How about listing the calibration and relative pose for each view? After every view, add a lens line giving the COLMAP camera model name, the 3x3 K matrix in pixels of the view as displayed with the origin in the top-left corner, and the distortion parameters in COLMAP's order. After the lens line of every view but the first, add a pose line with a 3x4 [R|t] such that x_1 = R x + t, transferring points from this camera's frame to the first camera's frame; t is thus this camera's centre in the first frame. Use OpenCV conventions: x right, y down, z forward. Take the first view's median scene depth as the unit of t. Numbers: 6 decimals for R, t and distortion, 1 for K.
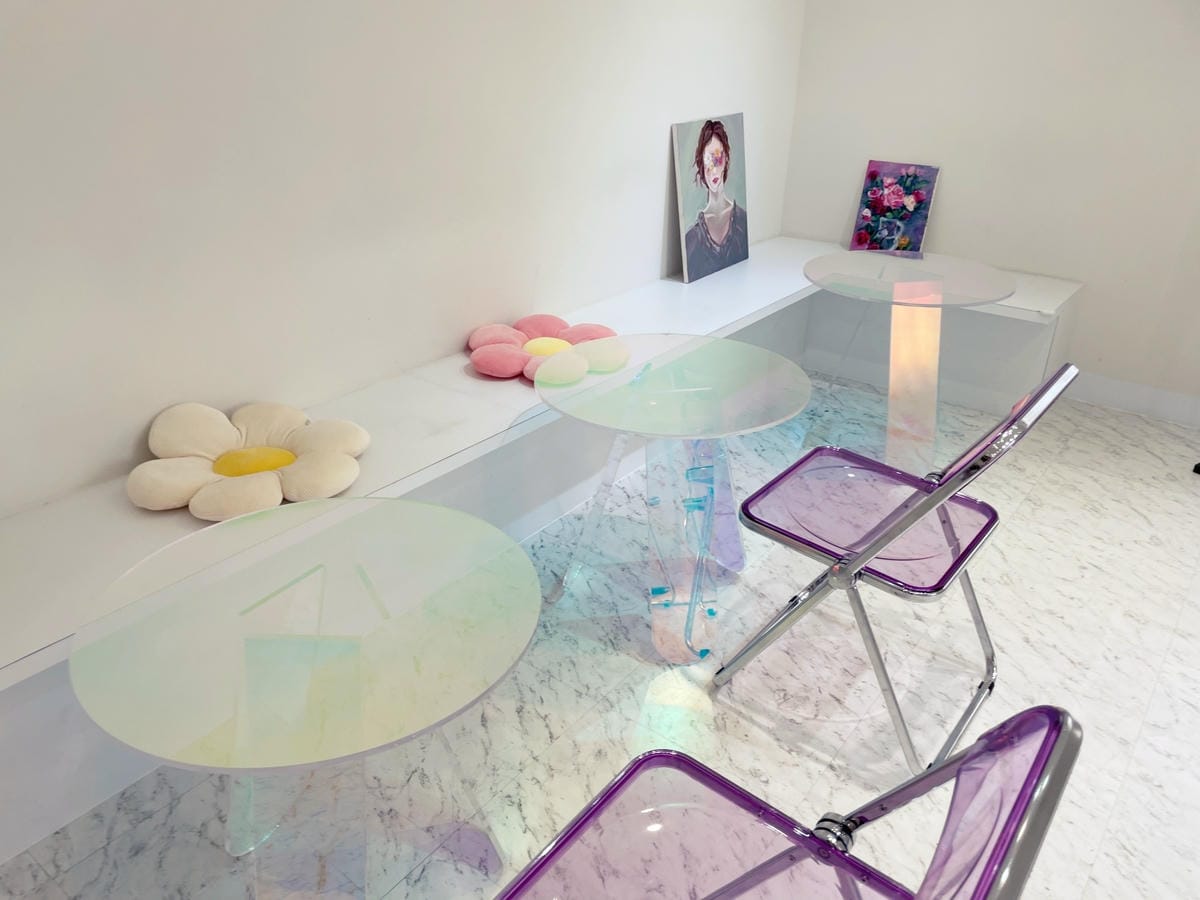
lens RADIAL K [[924.2, 0, 591.3], [0, 924.2, 452.2], [0, 0, 1]] dist [0.073265, -0.117183]
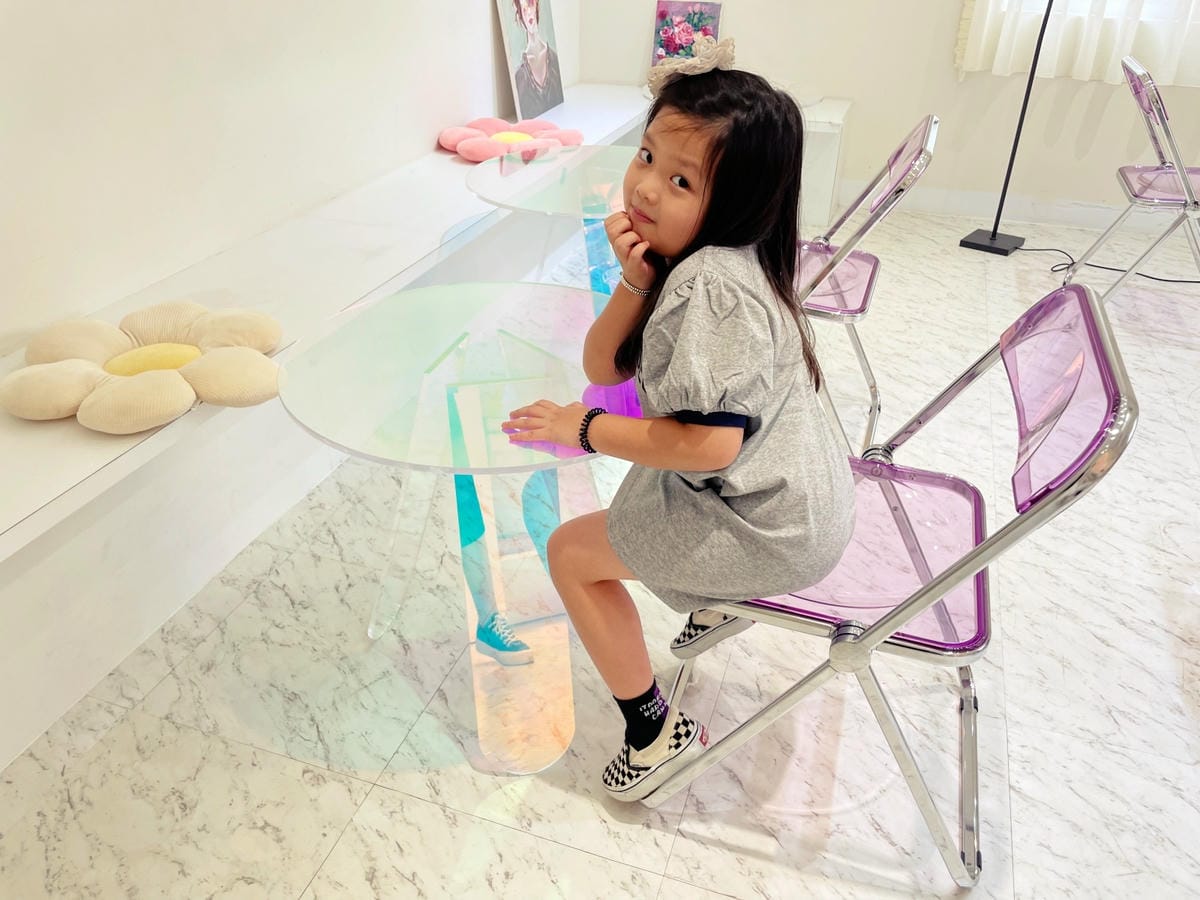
lens RADIAL K [[924.2, 0, 597.6], [0, 924.2, 443.4], [0, 0, 1]] dist [0.073265, -0.117183]
pose [[0.946132, -0.170217, 0.275428, -0.161114], [0.147887, 0.983929, 0.100067, 0.075004], [-0.288034, -0.053945, 0.956100, -0.033055]]
